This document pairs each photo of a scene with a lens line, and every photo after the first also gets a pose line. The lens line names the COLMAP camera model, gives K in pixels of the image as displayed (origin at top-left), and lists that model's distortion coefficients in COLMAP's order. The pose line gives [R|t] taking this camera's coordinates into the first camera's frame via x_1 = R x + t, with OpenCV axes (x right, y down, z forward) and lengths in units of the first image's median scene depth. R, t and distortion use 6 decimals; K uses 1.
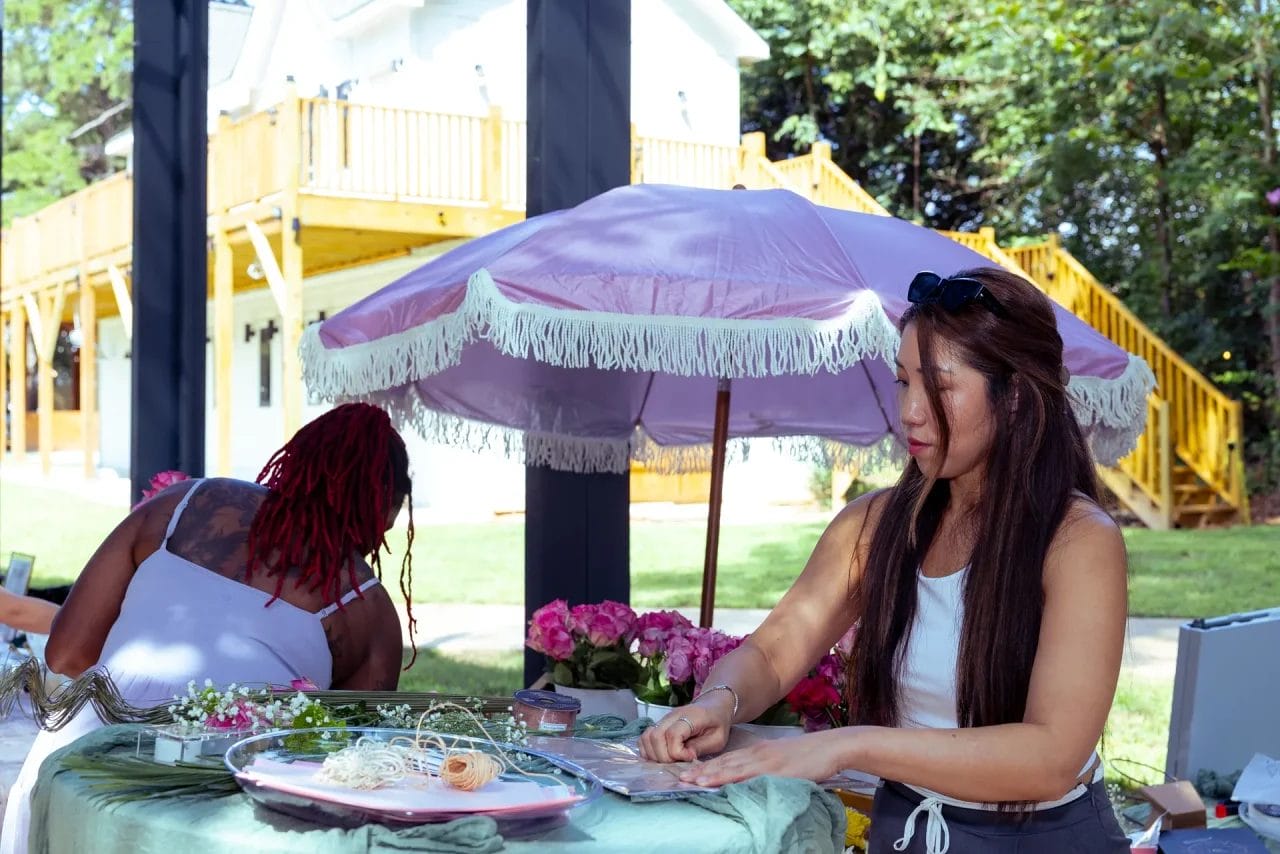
lens RADIAL K [[1637.2, 0, 640.0], [0, 1637.2, 427.0], [0, 0, 1]] dist [-0.006919, 0.036699]
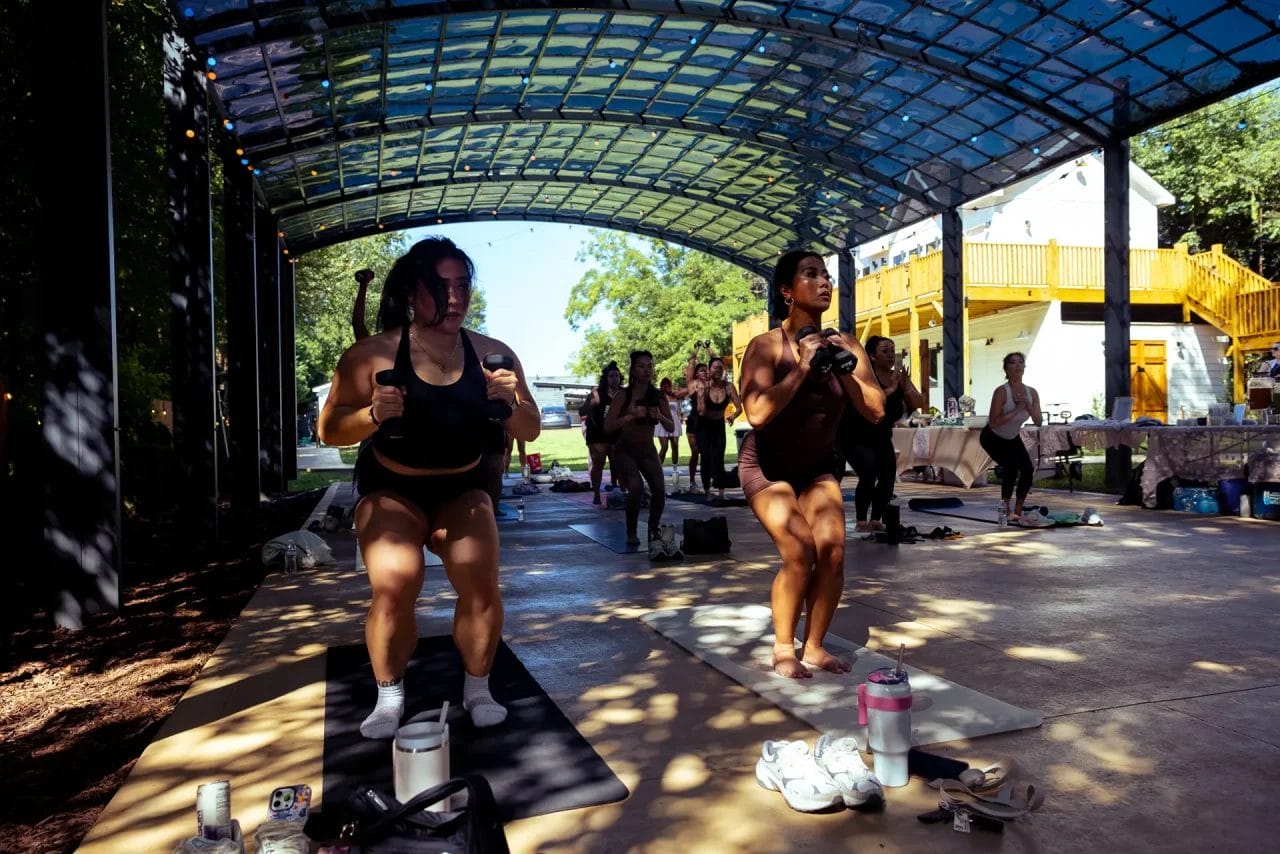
lens RADIAL K [[886.6, 0, 640.0], [0, 886.6, 427.0], [0, 0, 1]] dist [-0.000750, -0.000236]
pose [[0.945666, -0.016938, -0.324699, -0.191478], [0.018112, 0.999836, 0.000595, 0.031502], [0.324635, -0.006444, 0.945817, -0.222352]]
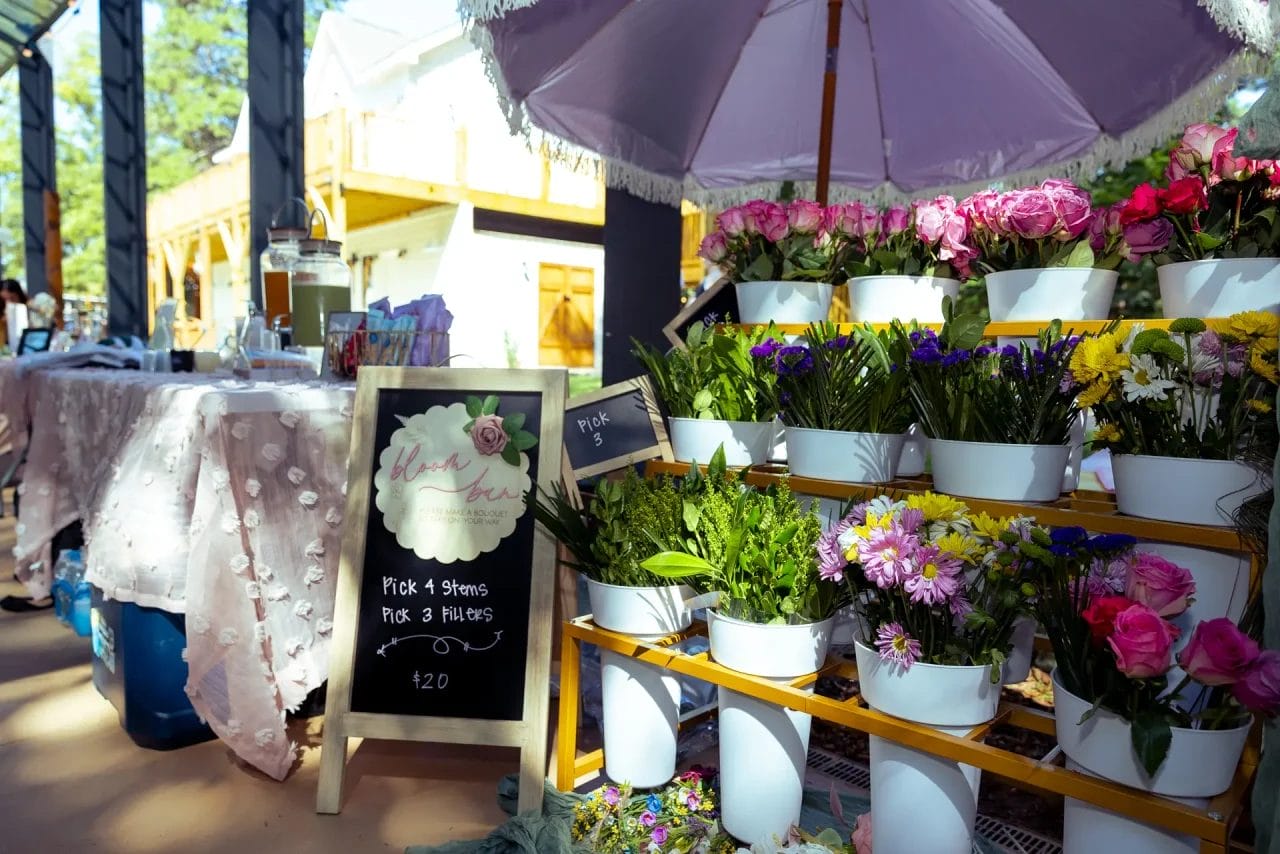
lens RADIAL K [[863.9, 0, 640.0], [0, 863.9, 427.0], [0, 0, 1]] dist [-0.002246, 0.000043]
pose [[0.989885, 0.004696, 0.141797, -0.029939], [-0.016031, 0.996754, 0.078899, 0.032462], [-0.140967, -0.080374, 0.986746, 0.076472]]
